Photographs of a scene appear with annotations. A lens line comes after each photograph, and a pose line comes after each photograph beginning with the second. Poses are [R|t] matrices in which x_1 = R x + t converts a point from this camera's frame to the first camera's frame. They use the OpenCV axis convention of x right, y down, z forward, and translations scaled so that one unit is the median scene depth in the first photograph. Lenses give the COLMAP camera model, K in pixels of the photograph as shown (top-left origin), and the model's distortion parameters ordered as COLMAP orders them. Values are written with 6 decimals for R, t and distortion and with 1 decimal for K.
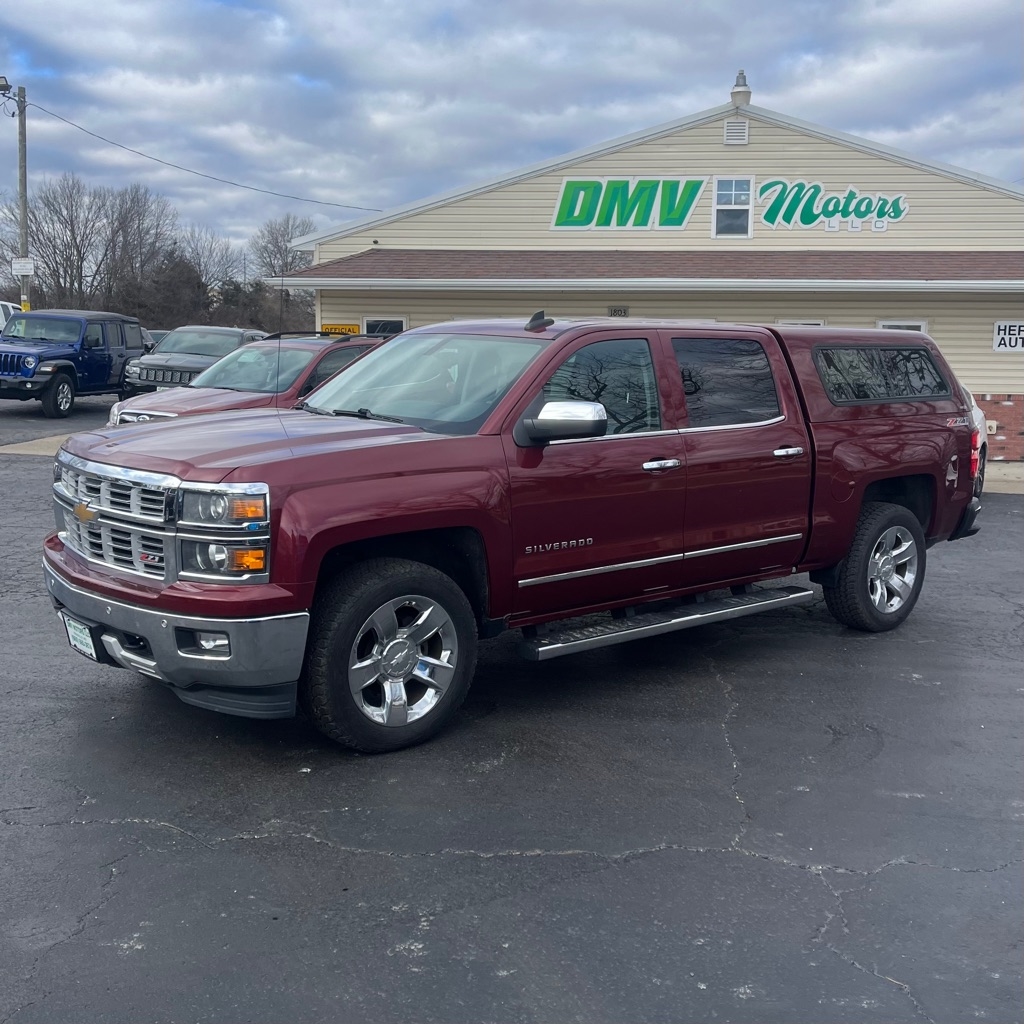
lens RADIAL K [[1188.9, 0, 533.0], [0, 1188.9, 499.4], [0, 0, 1]] dist [0.062164, -0.051020]
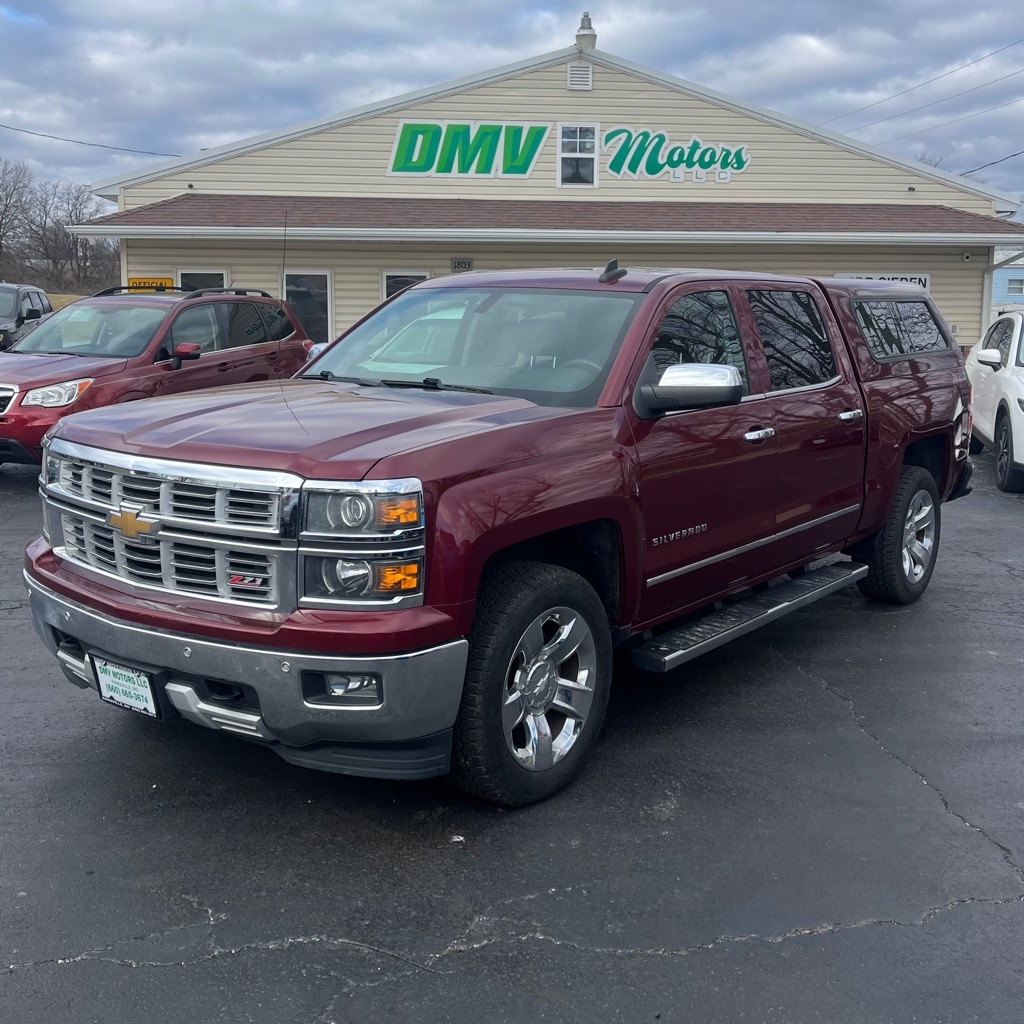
lens RADIAL K [[1197.9, 0, 508.1], [0, 1197.9, 450.0], [0, 0, 1]] dist [0.154872, -0.477308]
pose [[0.978343, -0.033140, 0.204319, -0.203333], [0.034112, 0.999417, -0.001236, -0.018262], [-0.204159, 0.008179, 0.978904, 0.135591]]
